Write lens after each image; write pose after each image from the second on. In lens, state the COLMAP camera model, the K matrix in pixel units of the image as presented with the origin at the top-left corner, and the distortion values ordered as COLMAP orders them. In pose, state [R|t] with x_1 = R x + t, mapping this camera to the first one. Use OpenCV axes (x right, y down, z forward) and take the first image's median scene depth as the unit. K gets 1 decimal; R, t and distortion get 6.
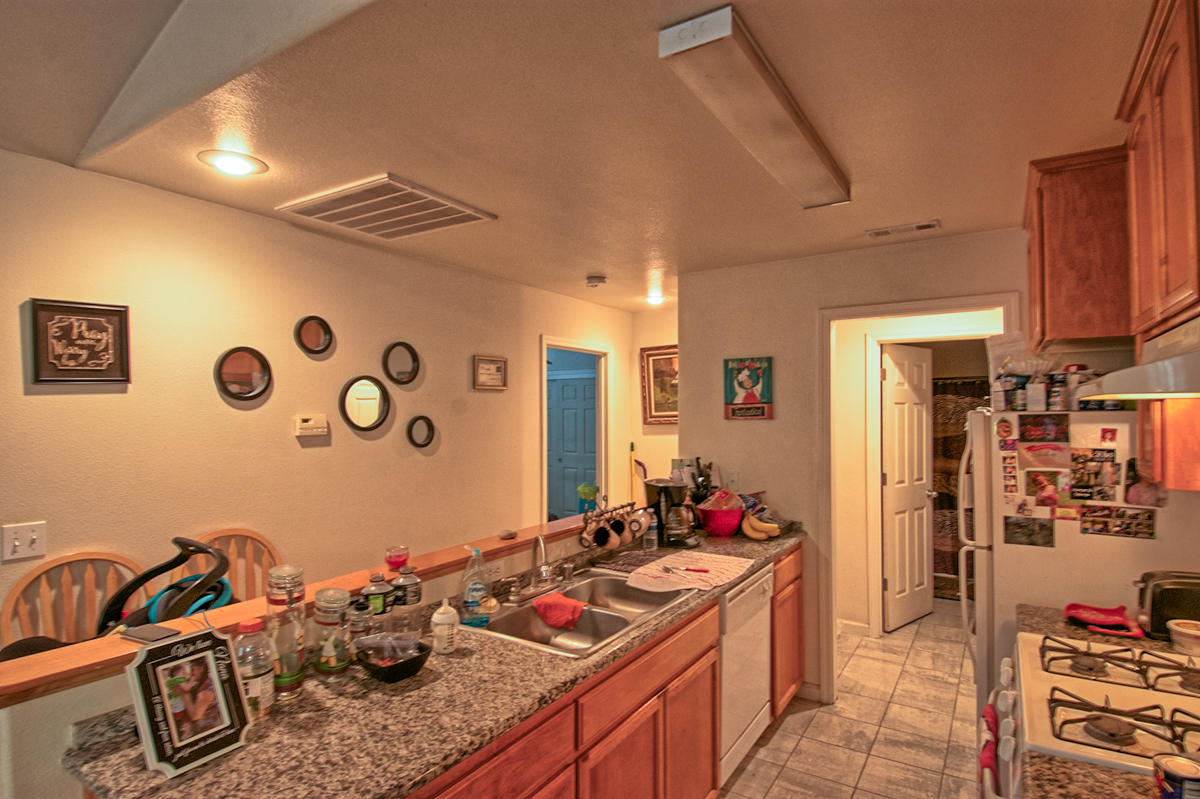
lens RADIAL K [[623.9, 0, 596.5], [0, 623.9, 402.0], [0, 0, 1]] dist [0.003323, -0.012714]
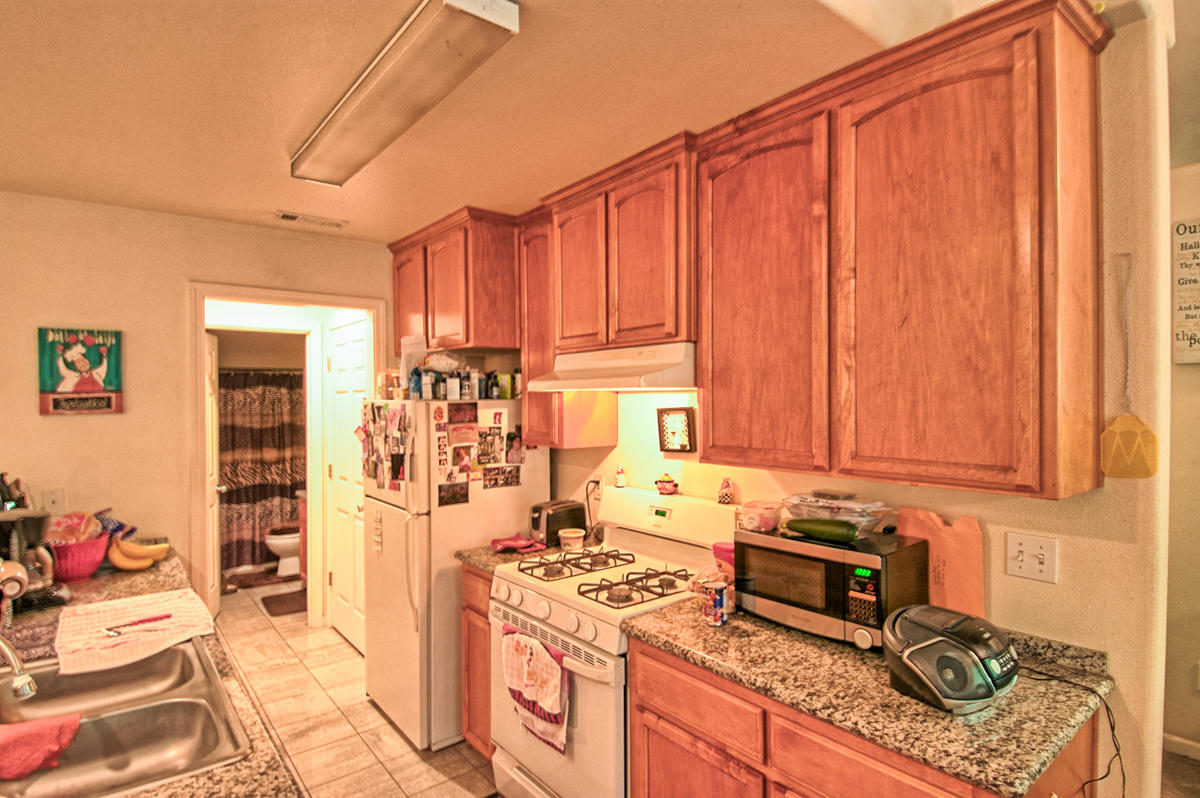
lens RADIAL K [[623.9, 0, 603.9], [0, 623.9, 400.3], [0, 0, 1]] dist [0.003323, -0.012714]
pose [[0.301815, -0.001729, 0.953365, -0.429810], [-0.007015, 0.999967, 0.004035, 0.007869], [-0.953341, -0.007905, 0.301793, 0.321082]]
